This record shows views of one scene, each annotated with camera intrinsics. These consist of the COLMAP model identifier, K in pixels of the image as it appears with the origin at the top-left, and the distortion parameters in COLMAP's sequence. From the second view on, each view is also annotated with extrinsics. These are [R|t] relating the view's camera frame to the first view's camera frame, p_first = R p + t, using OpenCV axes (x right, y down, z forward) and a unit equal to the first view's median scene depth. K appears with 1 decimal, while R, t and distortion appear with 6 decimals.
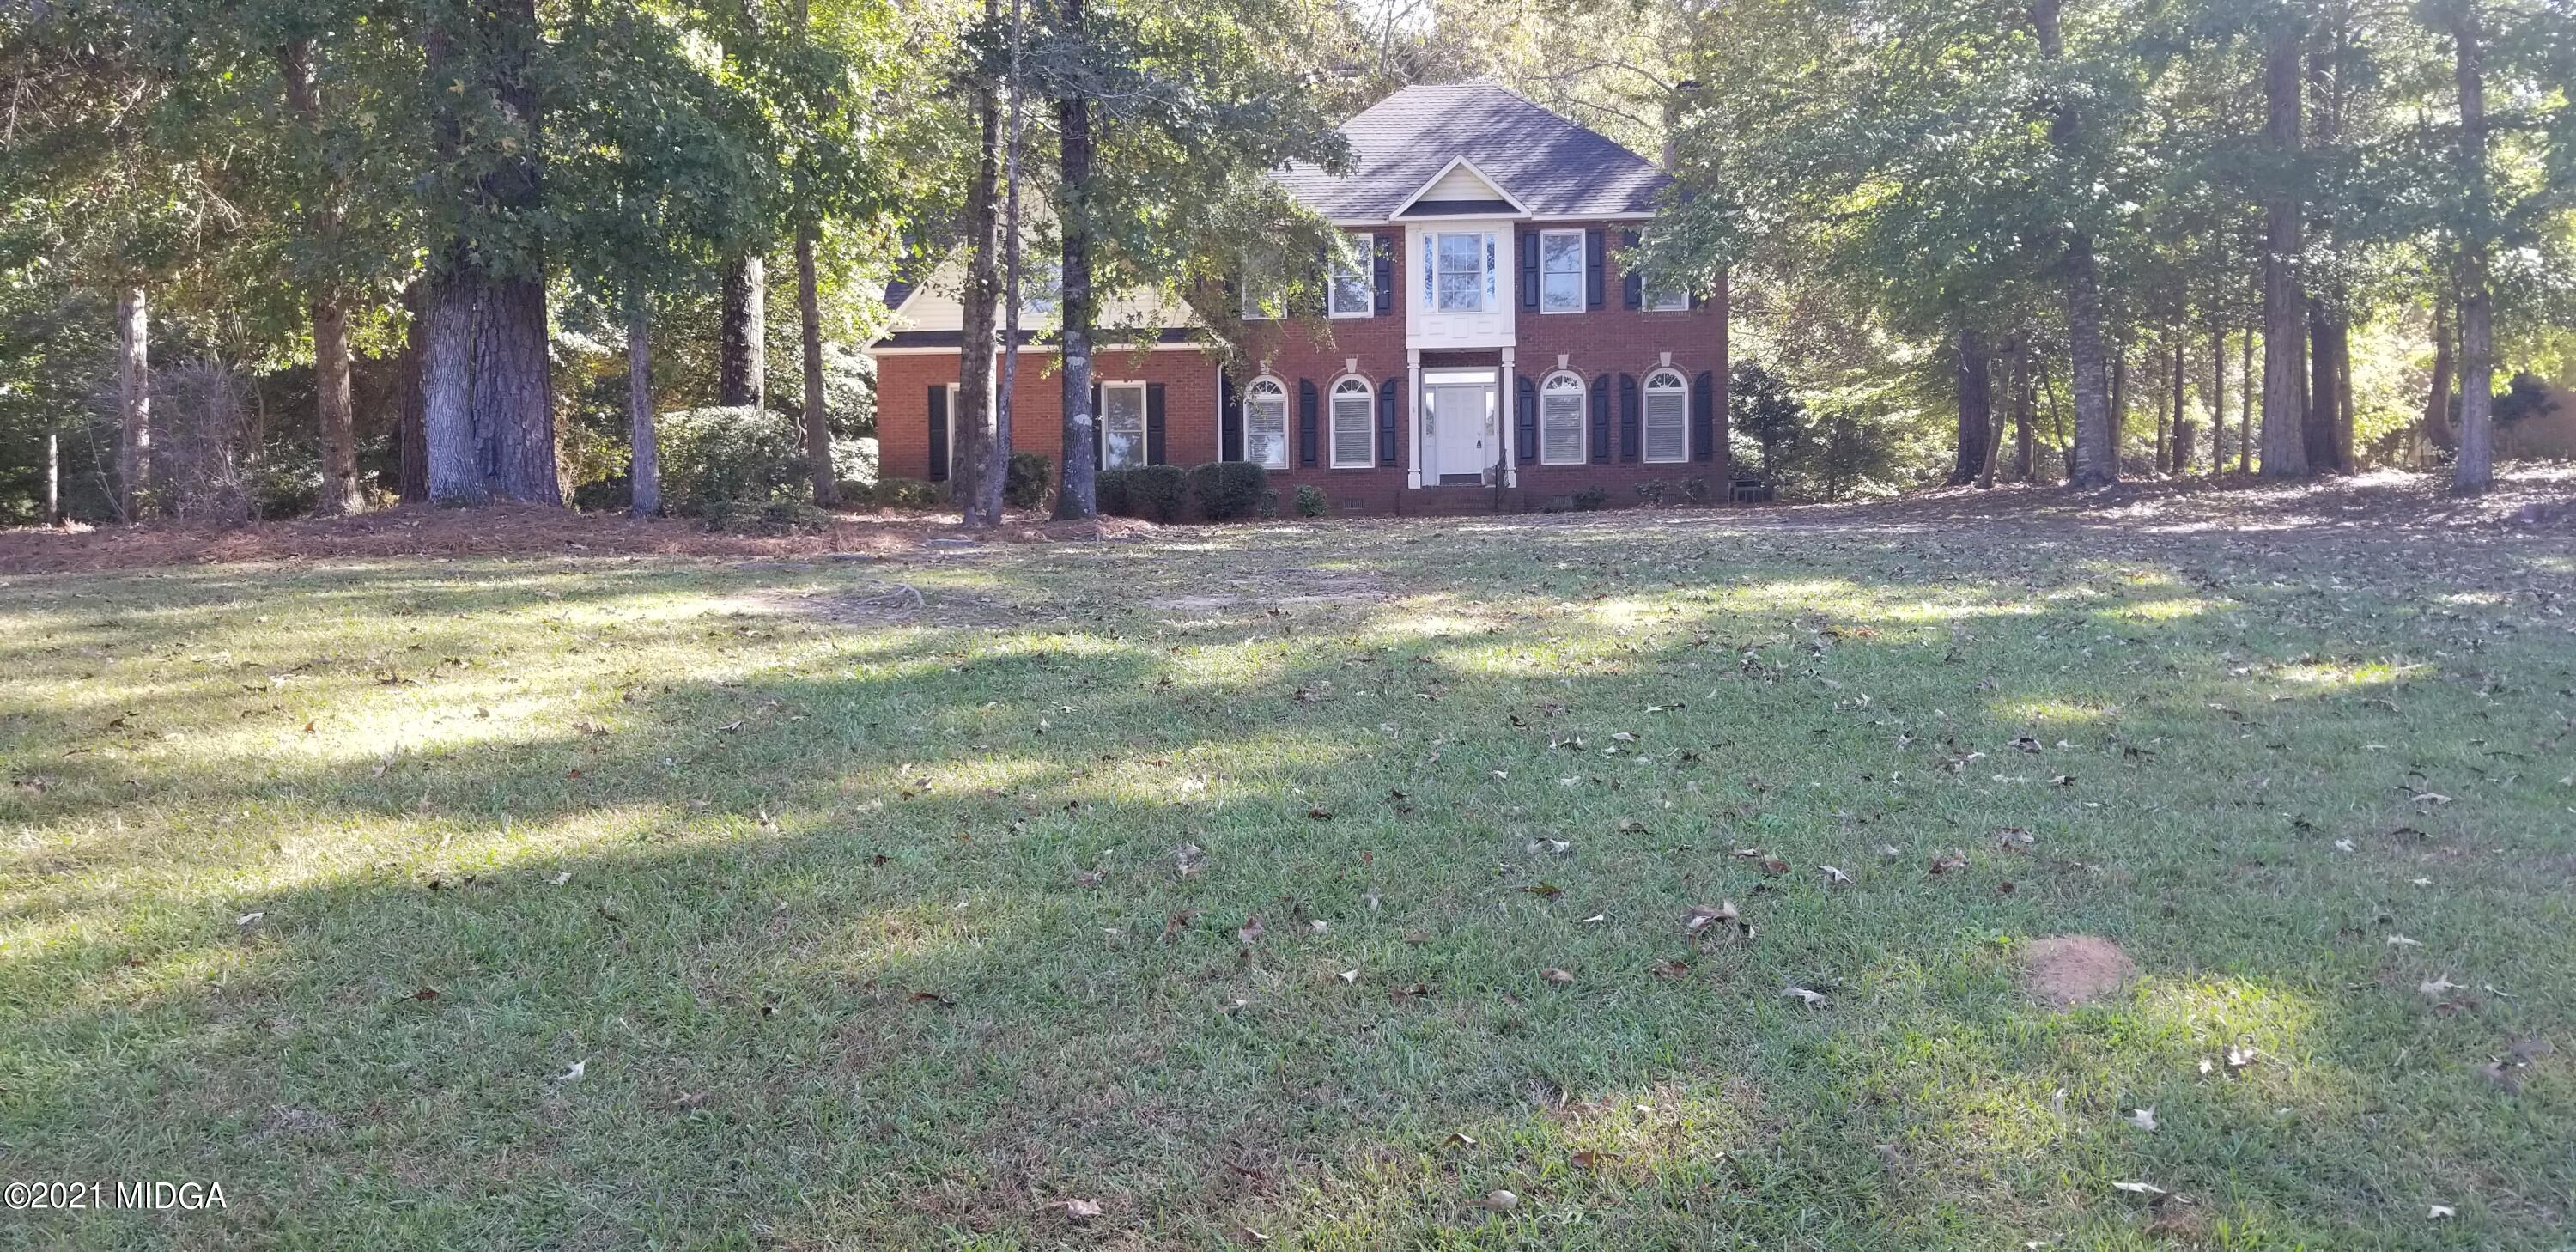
lens RADIAL K [[1969.0, 0, 1309.4], [0, 1969.0, 638.1], [0, 0, 1]] dist [0.088374, -0.162288]
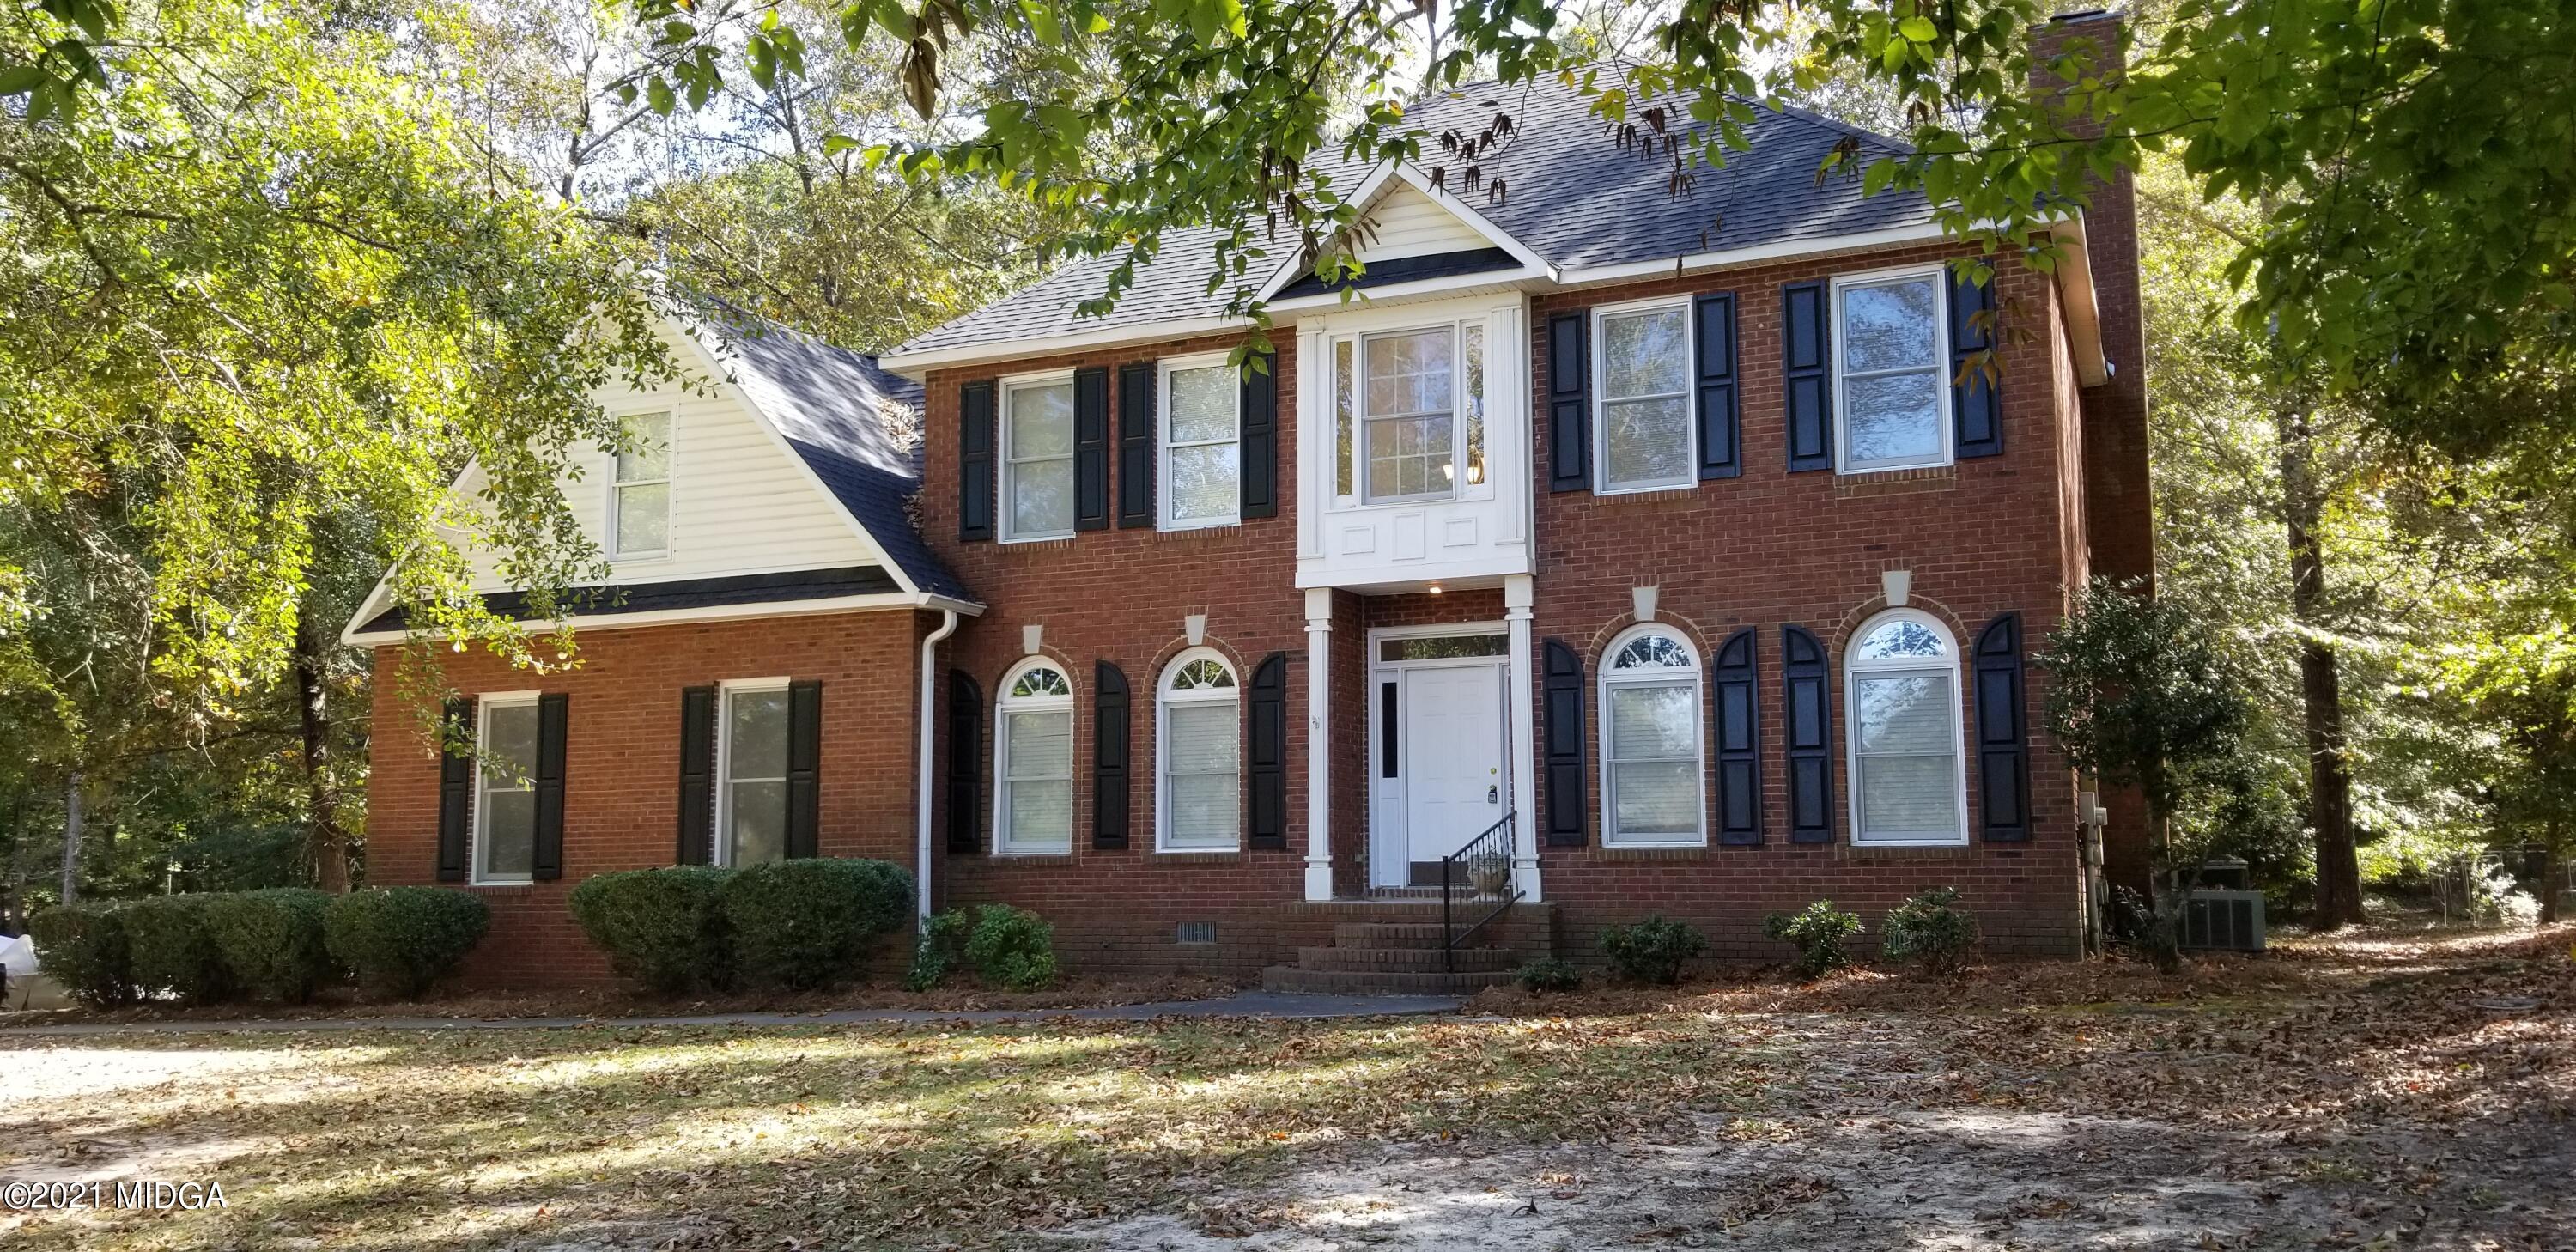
lens RADIAL K [[1969.0, 0, 1309.4], [0, 1969.0, 638.1], [0, 0, 1]] dist [0.088374, -0.162288]
pose [[0.911447, -0.034228, -0.409992, 0.235349], [-0.018275, 0.992181, -0.123458, -0.079809], [0.411012, 0.120018, 0.903695, 0.593706]]
